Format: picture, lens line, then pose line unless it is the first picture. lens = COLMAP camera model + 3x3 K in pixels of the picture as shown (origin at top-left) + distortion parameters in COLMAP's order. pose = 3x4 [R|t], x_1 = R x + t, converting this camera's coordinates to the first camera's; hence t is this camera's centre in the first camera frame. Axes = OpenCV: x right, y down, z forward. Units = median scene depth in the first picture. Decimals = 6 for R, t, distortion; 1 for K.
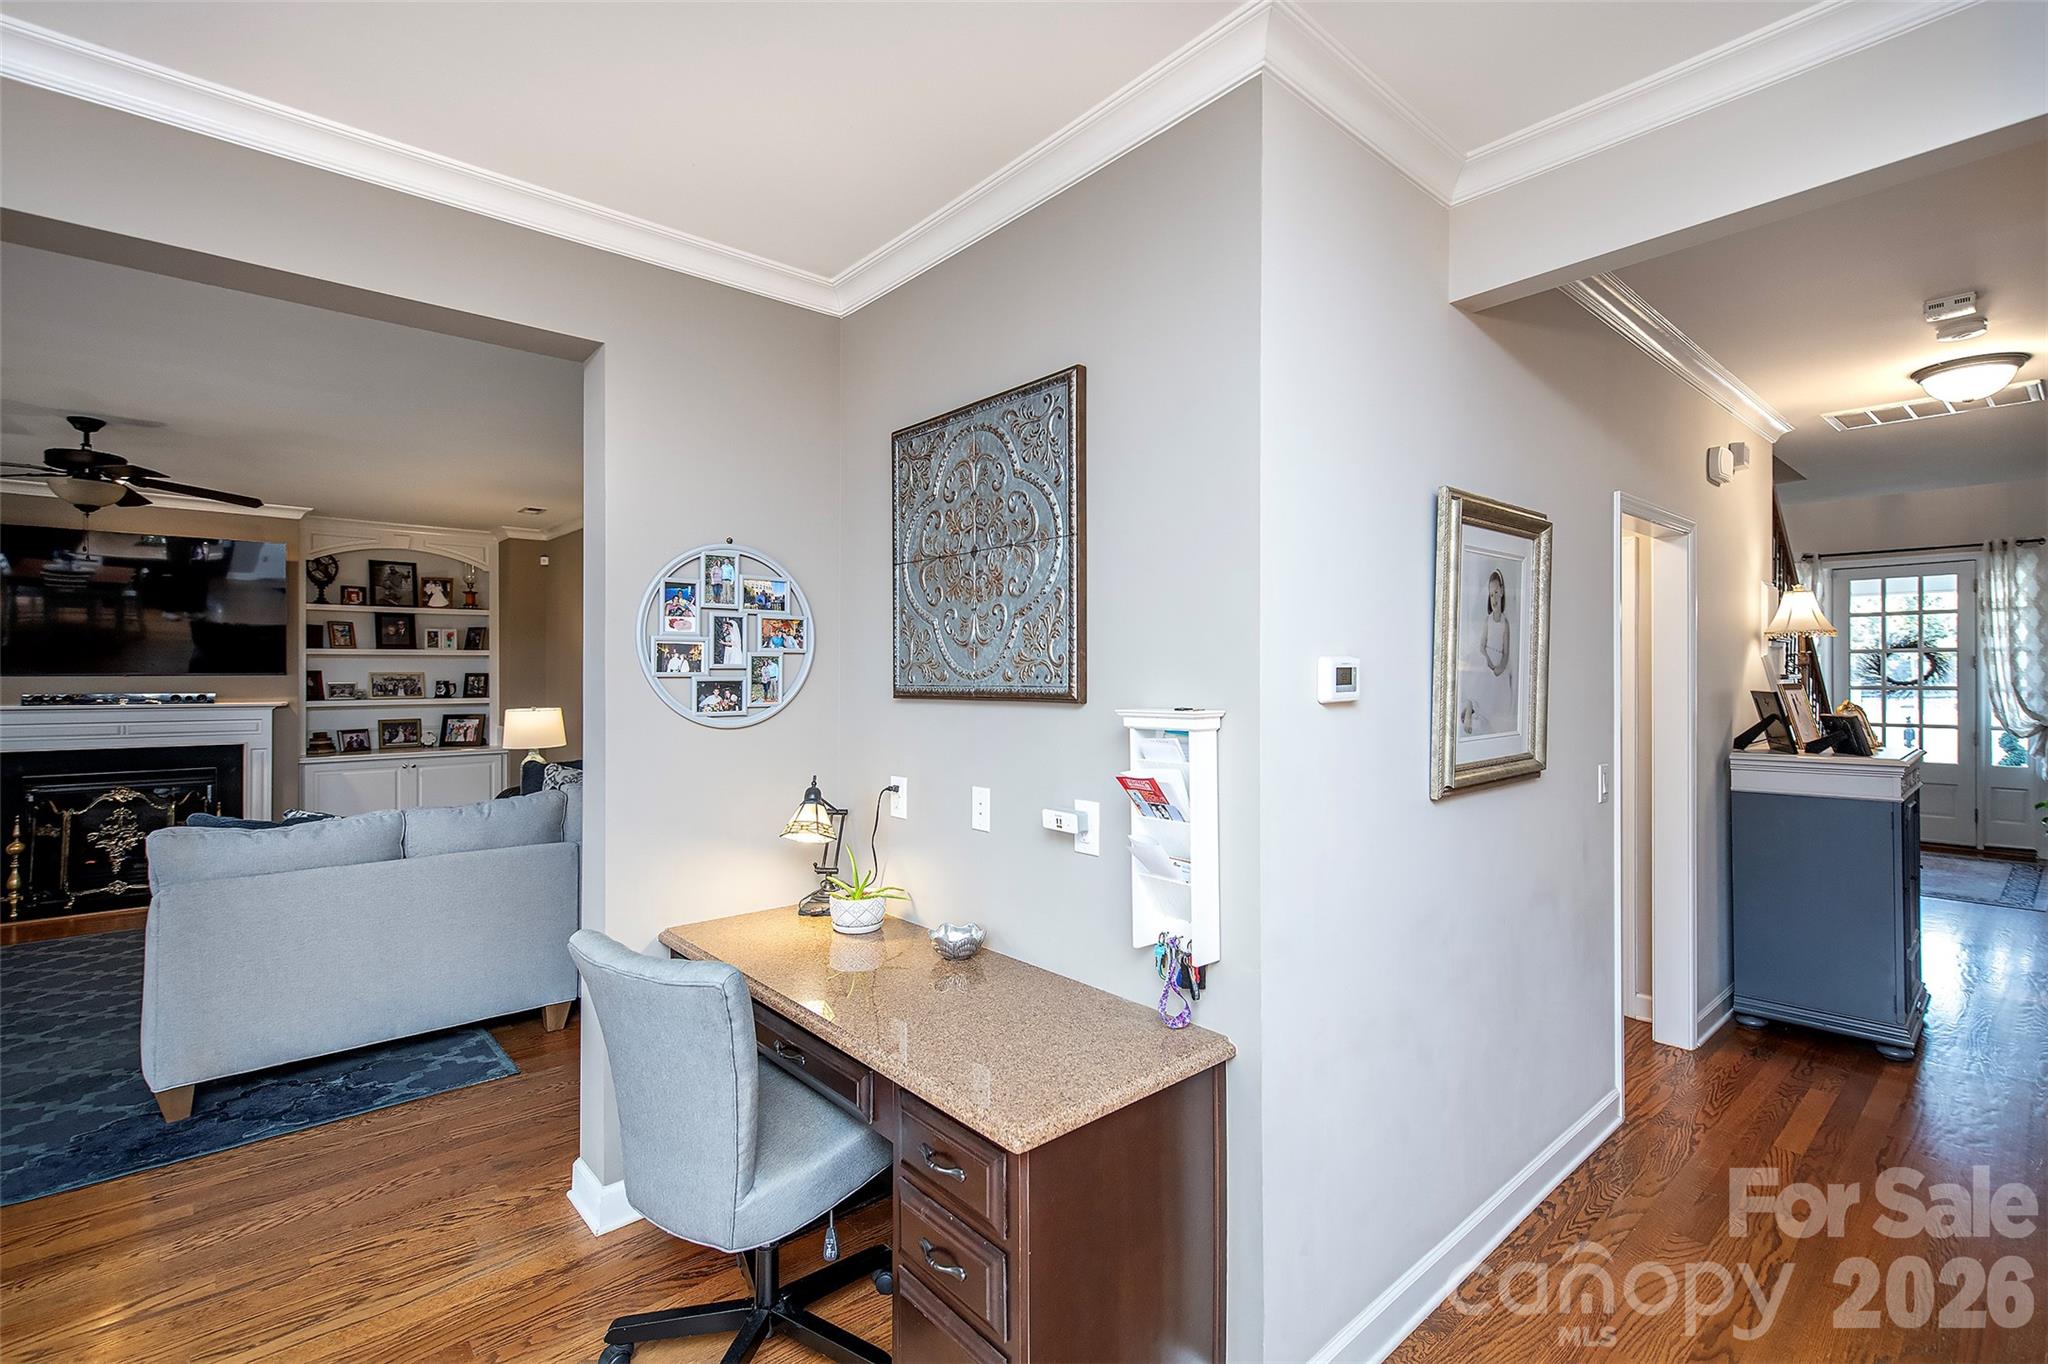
lens RADIAL K [[918.3, 0, 1032.3], [0, 918.3, 671.8], [0, 0, 1]] dist [0.002206, 0.000402]
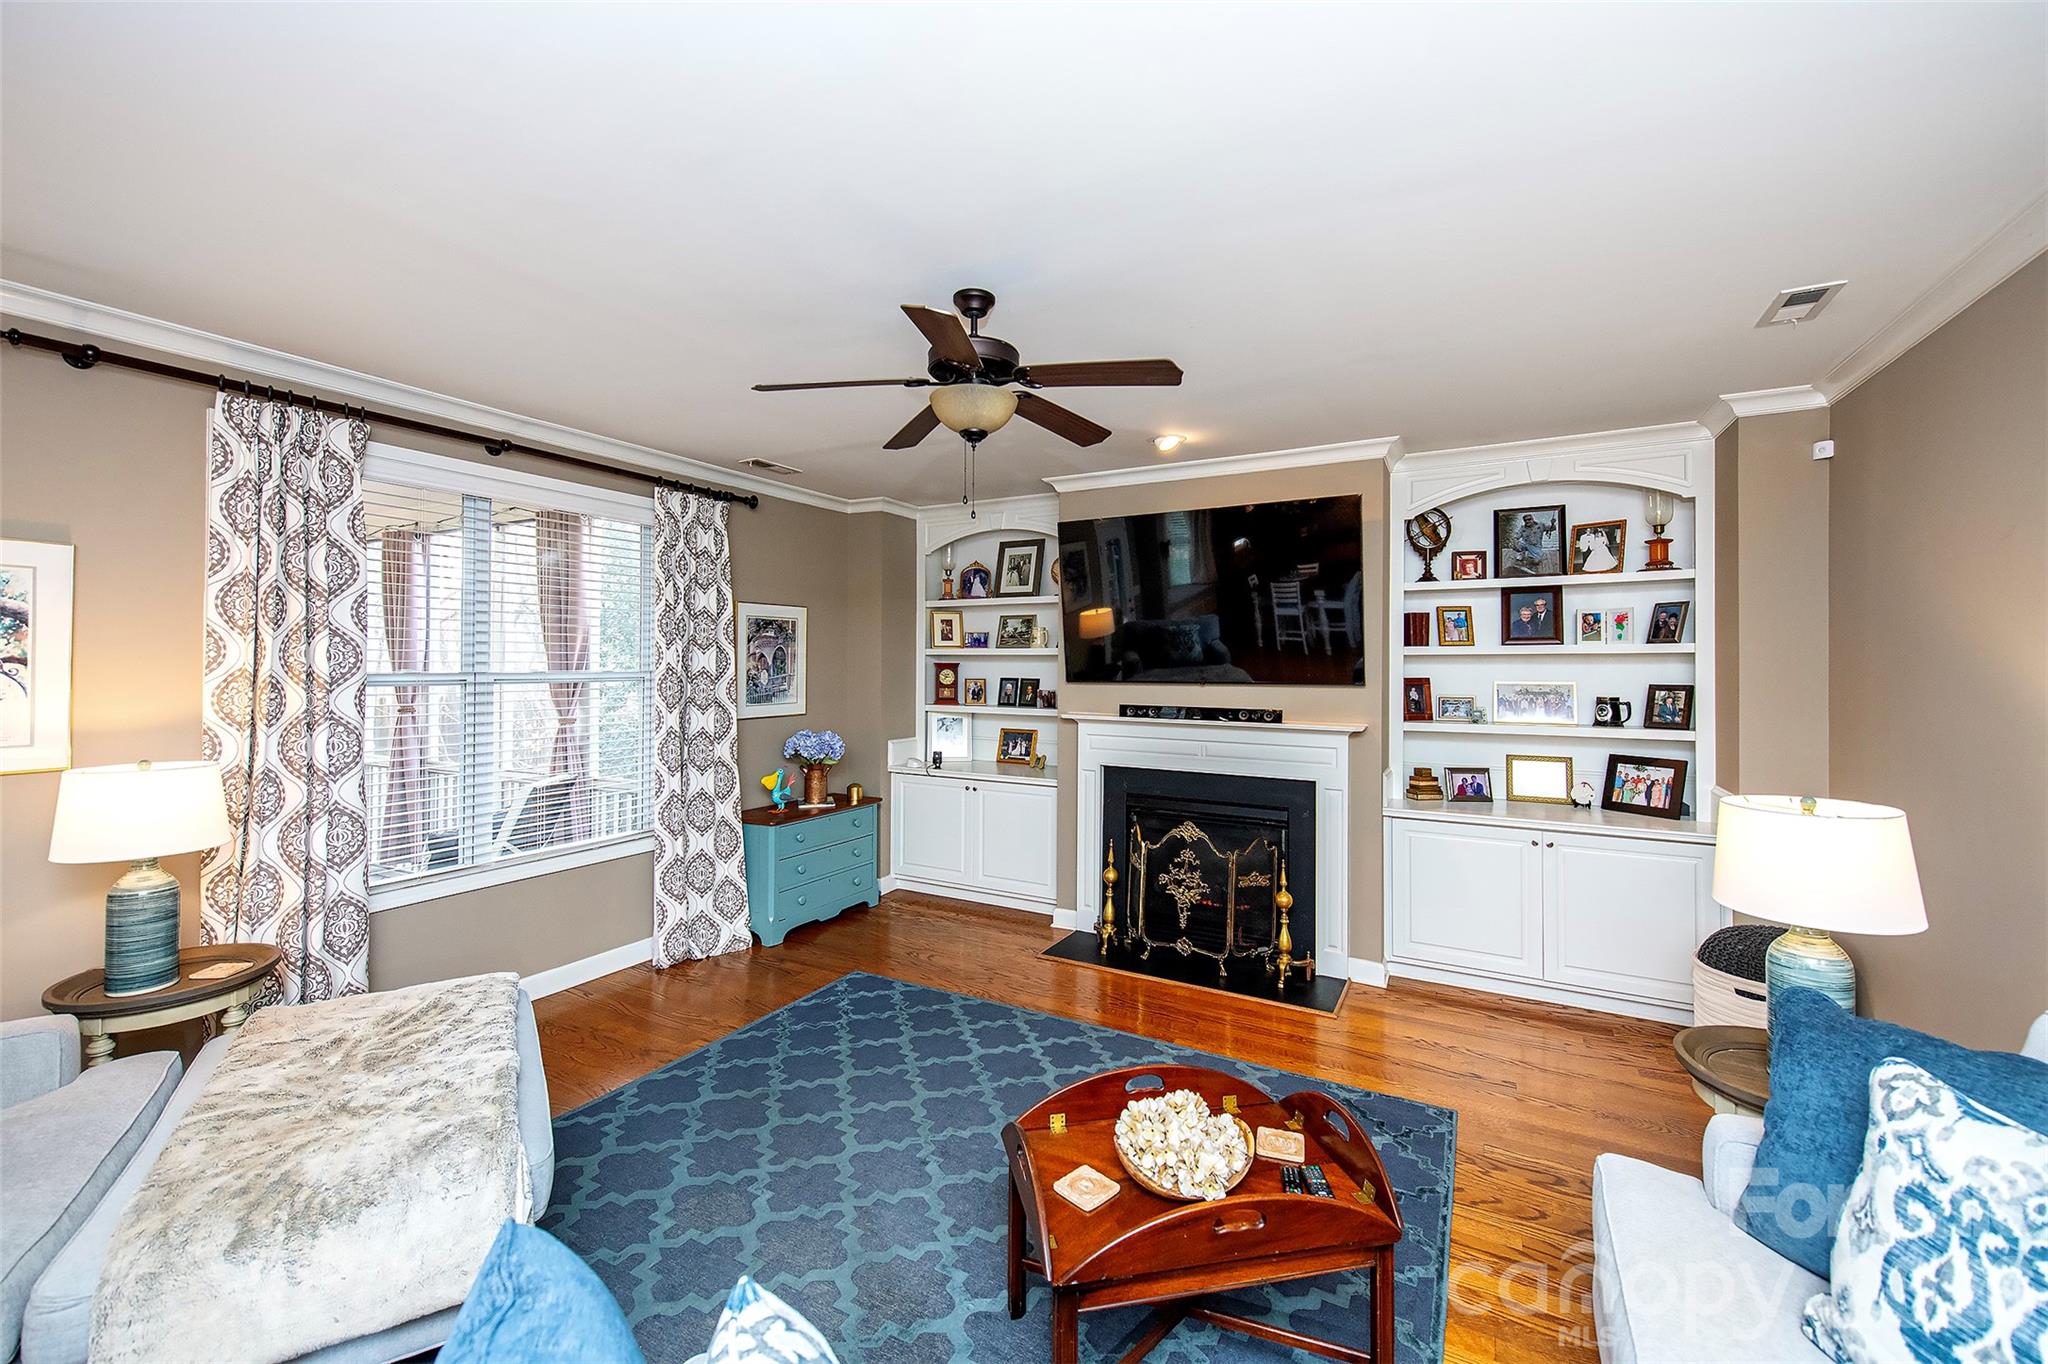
lens RADIAL K [[820.0, 0, 1034.1], [0, 820.0, 662.0], [0, 0, 1]] dist [-0.000208, -0.000372]
pose [[0.331737, -0.002307, -0.943369, -0.274648], [-0.000483, 0.999996, -0.002615, -0.011118], [0.943372, 0.001323, 0.331735, 0.490584]]
